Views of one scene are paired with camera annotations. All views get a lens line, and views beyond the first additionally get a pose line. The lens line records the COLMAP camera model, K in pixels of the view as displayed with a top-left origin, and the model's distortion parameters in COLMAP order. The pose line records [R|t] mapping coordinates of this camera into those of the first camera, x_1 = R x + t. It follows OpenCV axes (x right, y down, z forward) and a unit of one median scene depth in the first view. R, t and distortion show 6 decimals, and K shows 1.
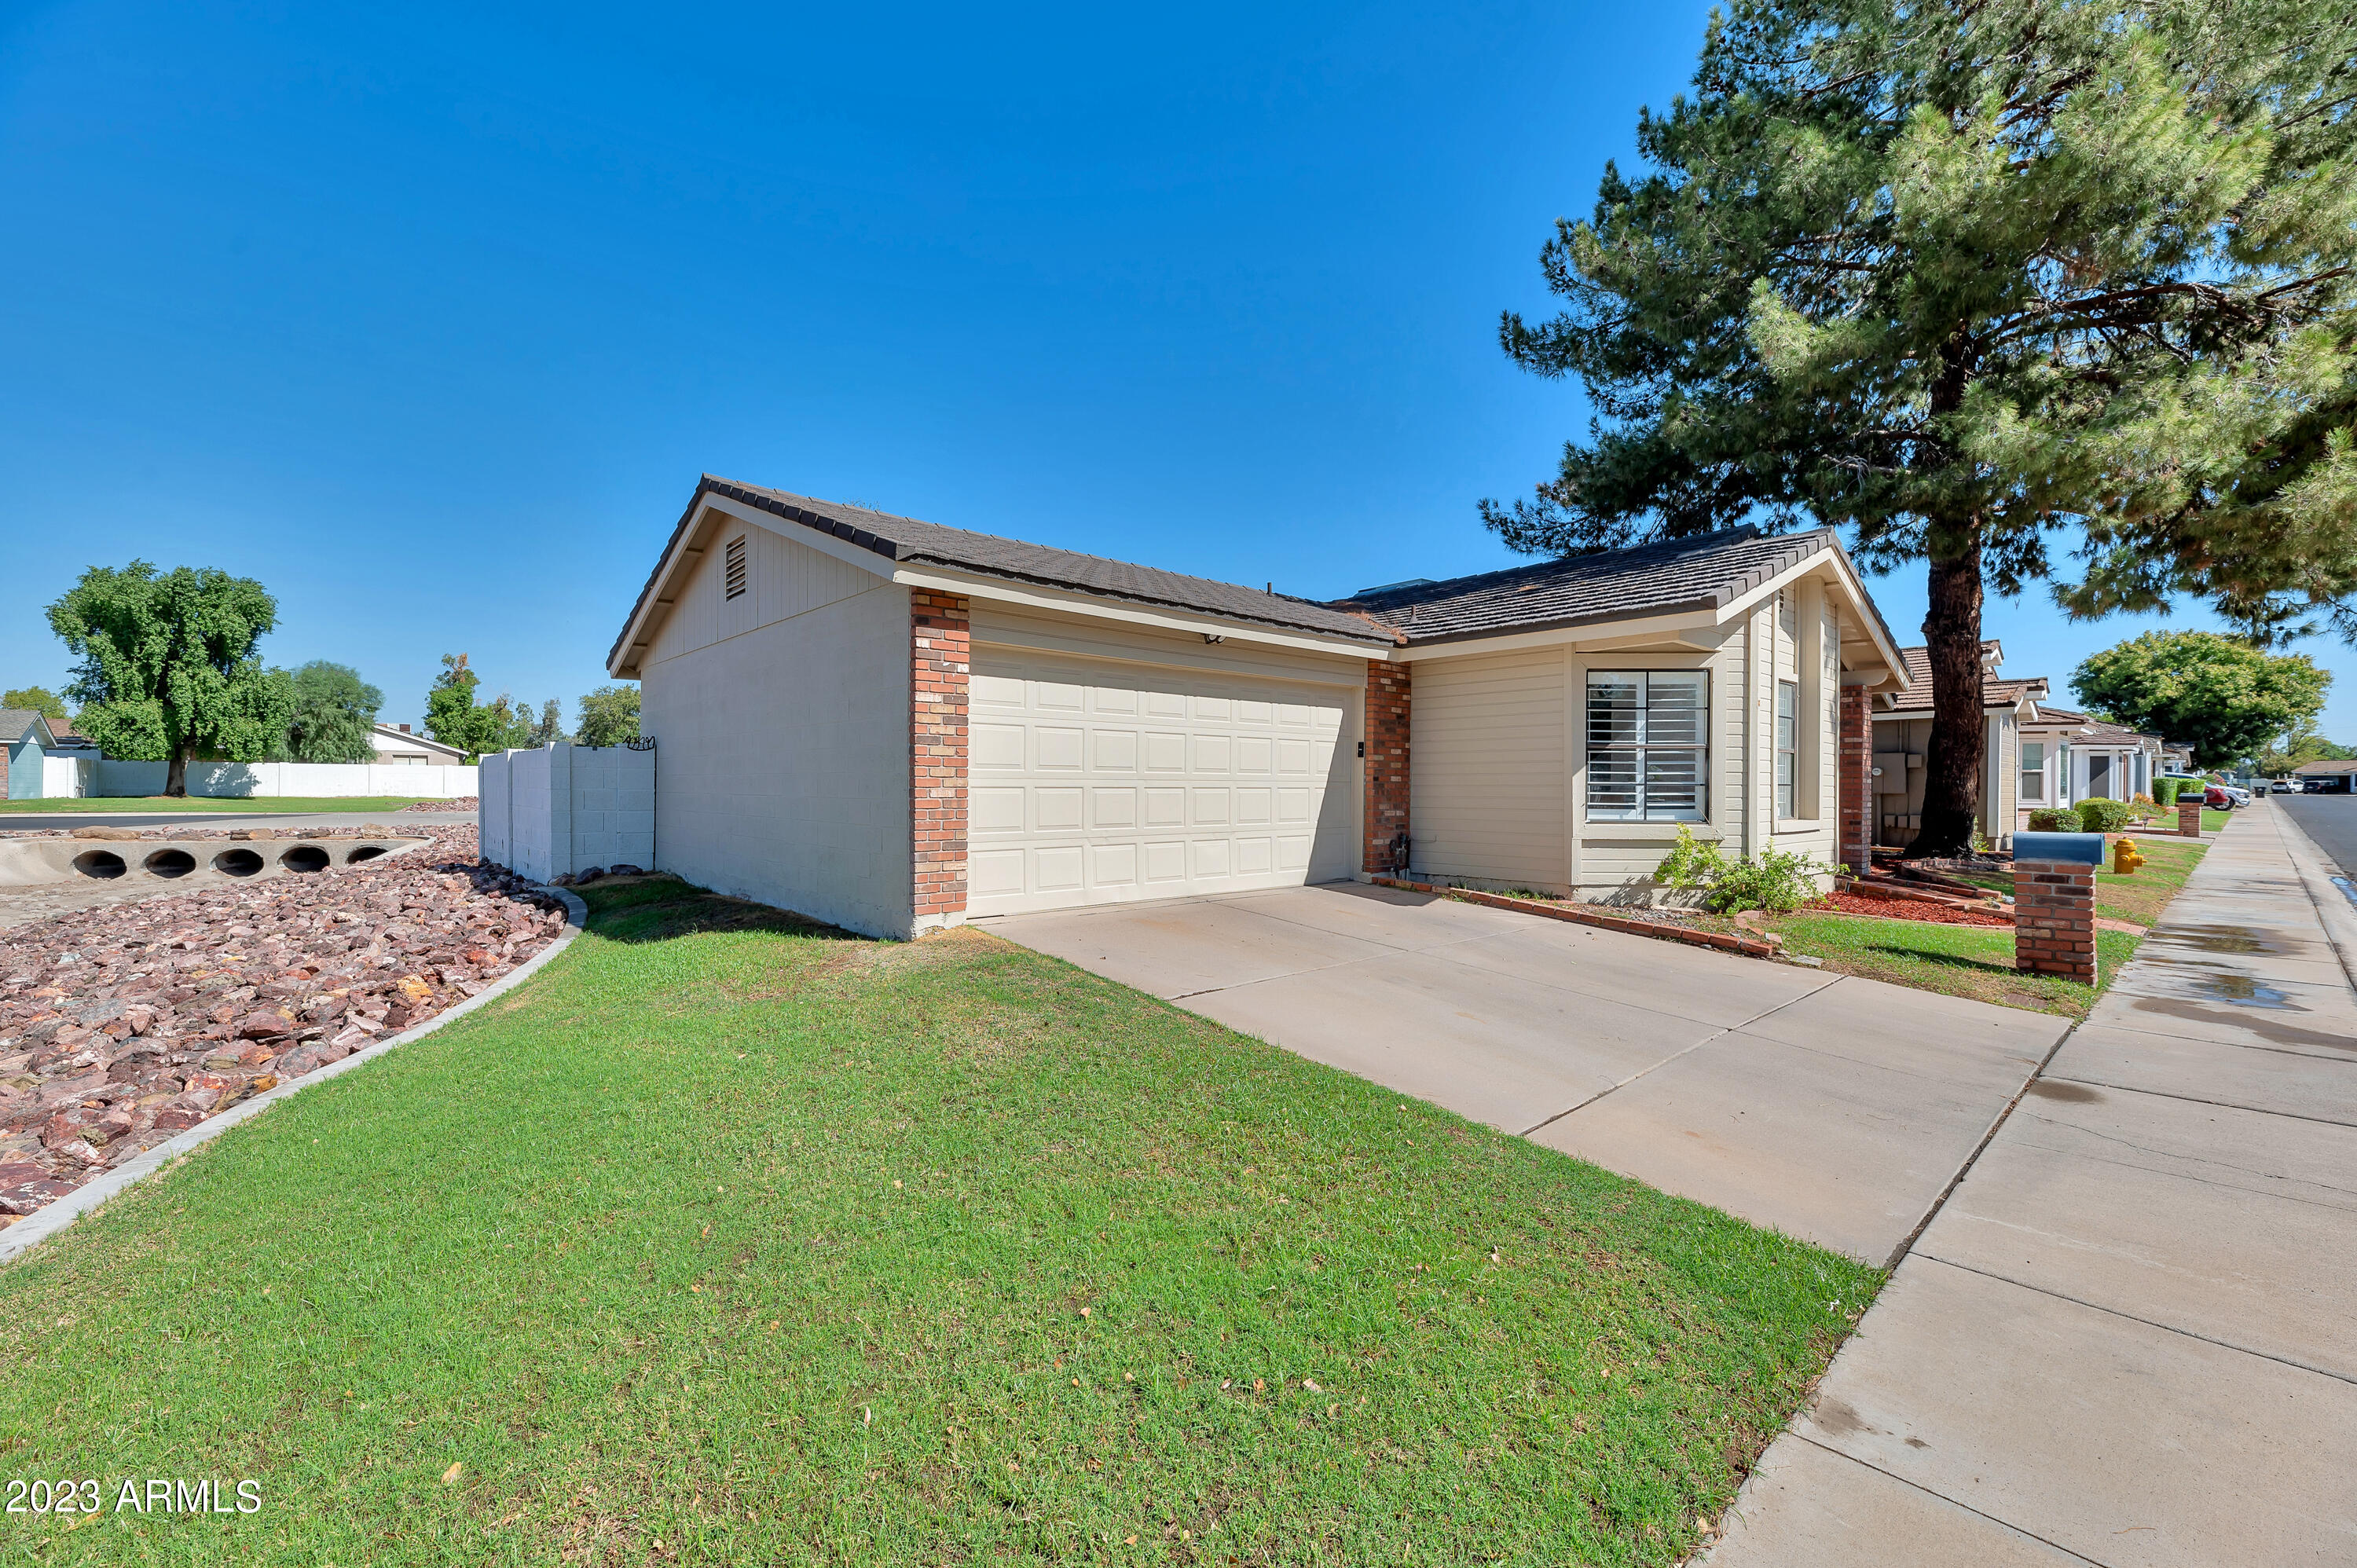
lens RADIAL K [[972.5, 0, 1179.7], [0, 972.5, 789.0], [0, 0, 1]] dist [0.001410, 0.000103]
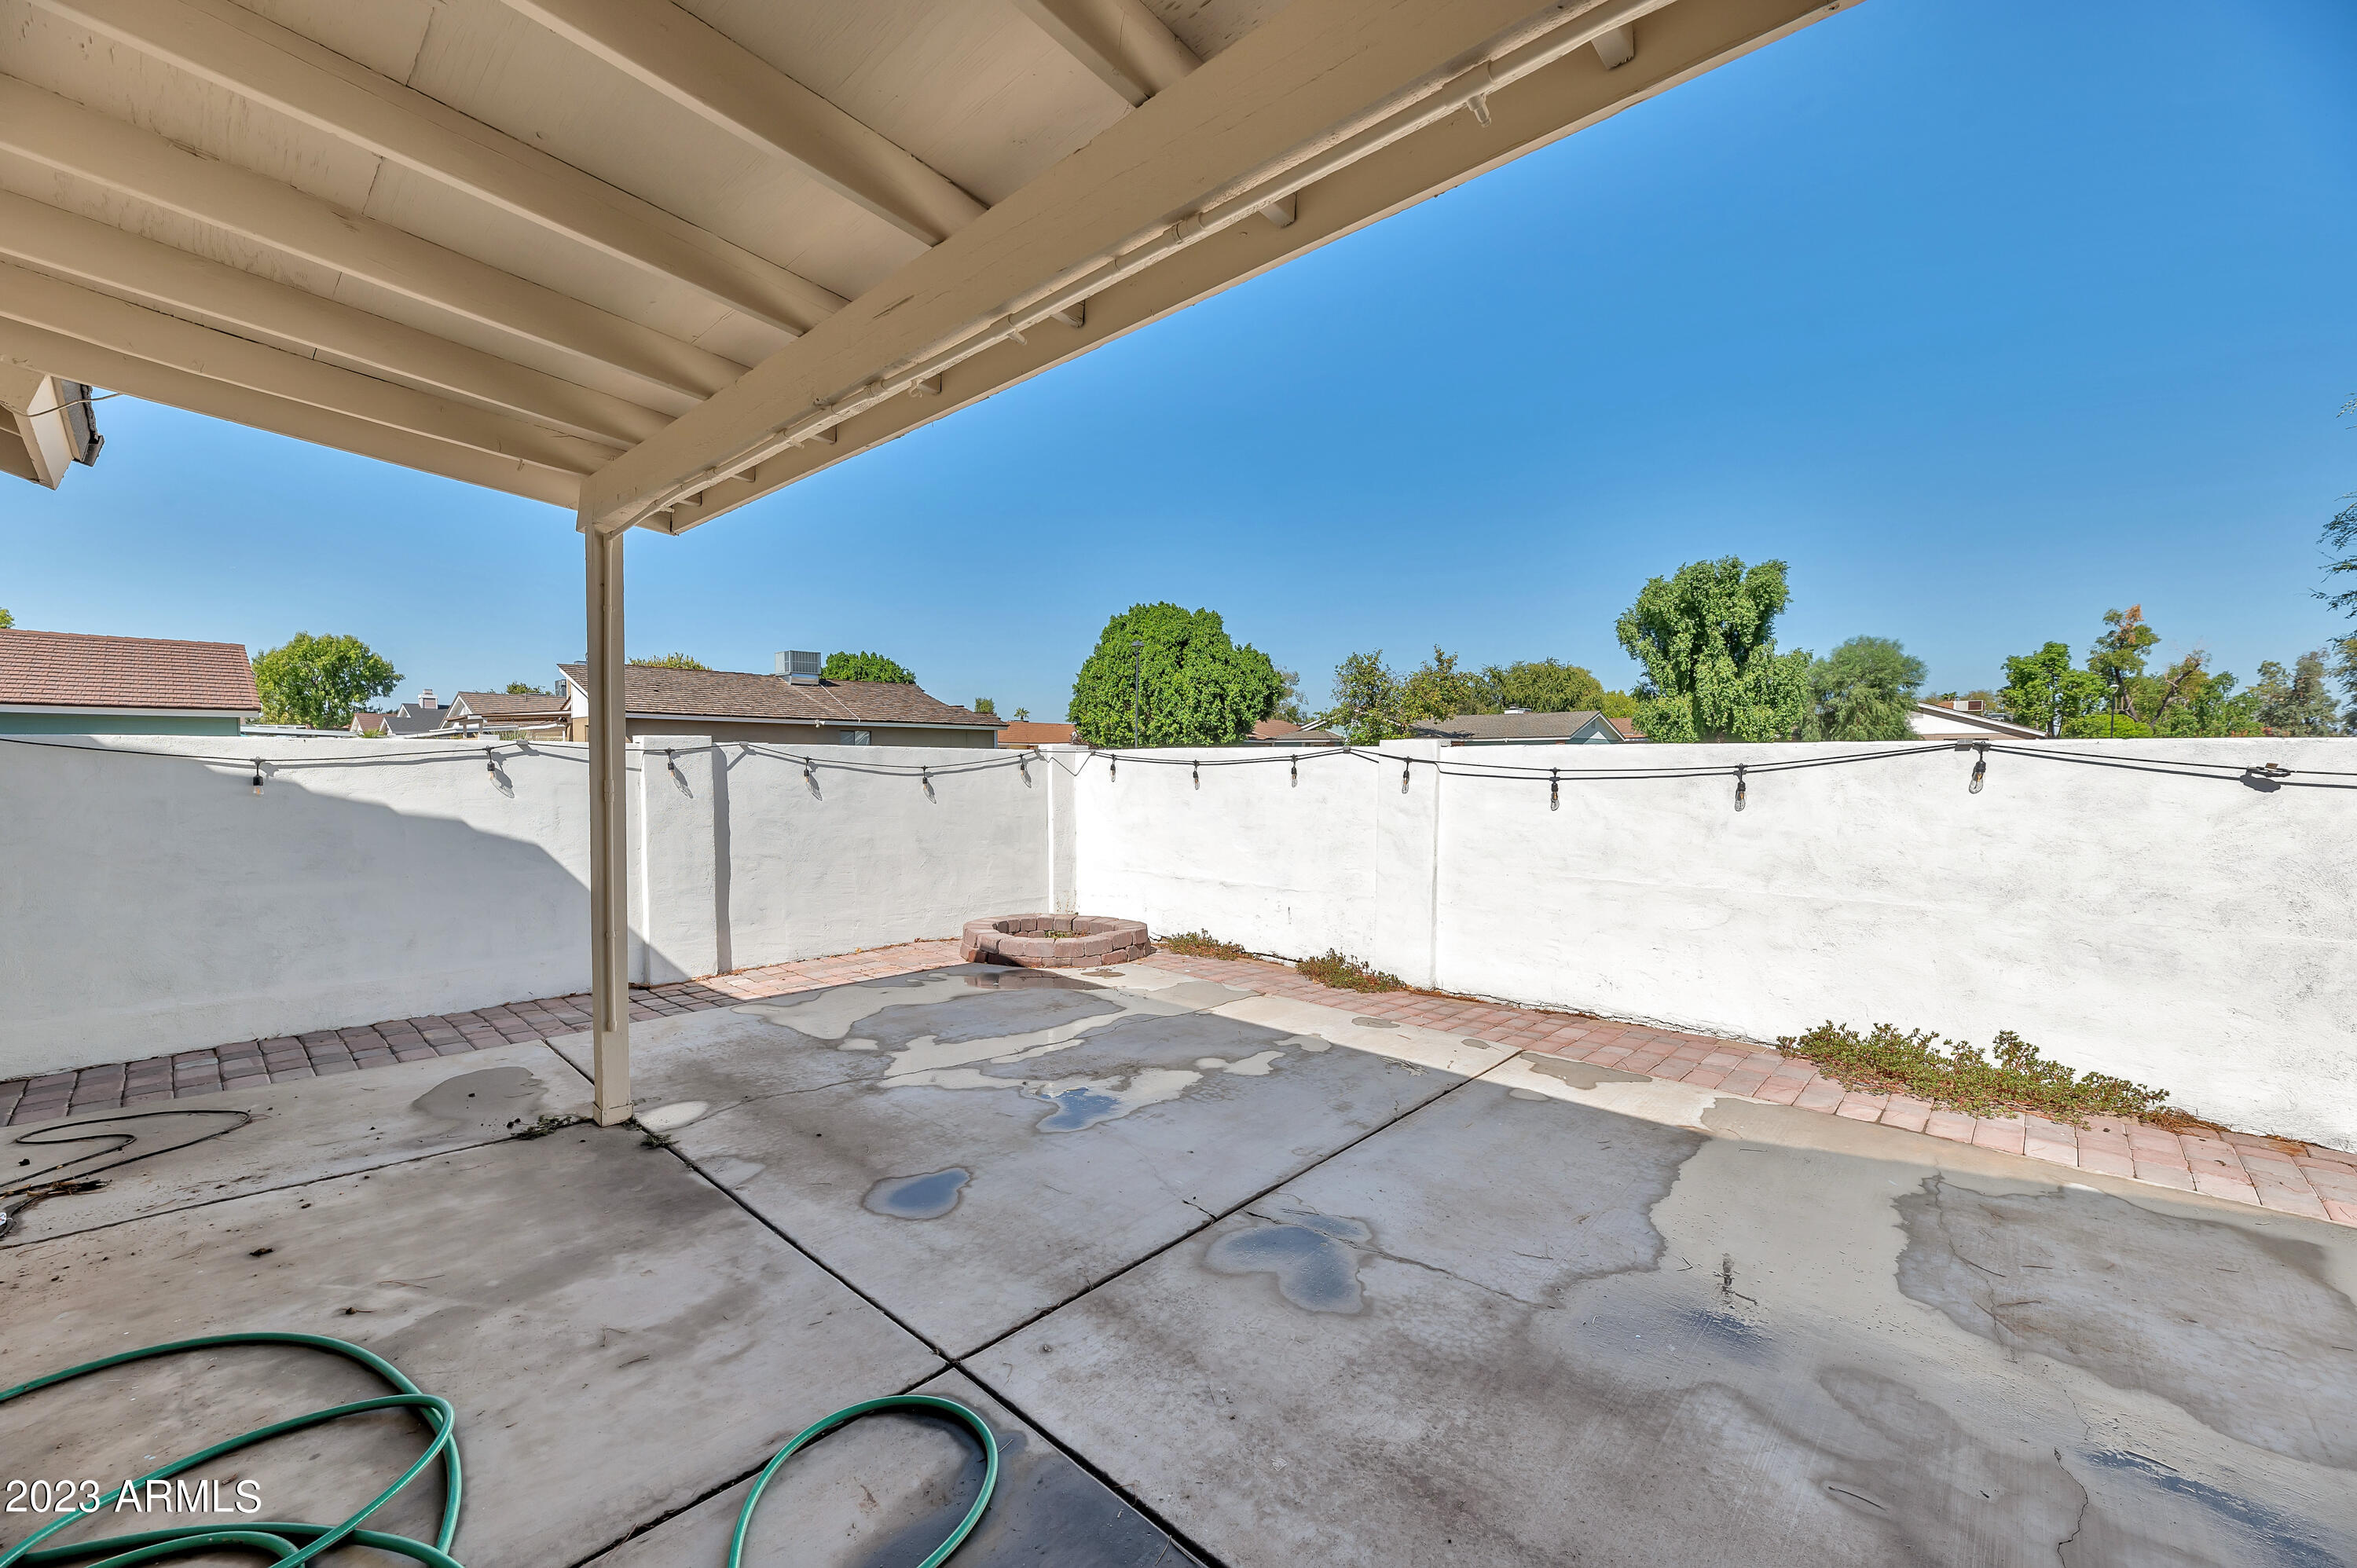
lens RADIAL K [[972.5, 0, 1172.2], [0, 972.5, 790.9], [0, 0, 1]] dist [0.001410, 0.000103]
pose [[0.087545, 0.019137, -0.995977, -0.047191], [-0.003880, 0.999814, 0.018870, -0.004505], [0.996153, 0.002212, 0.087603, 0.345886]]
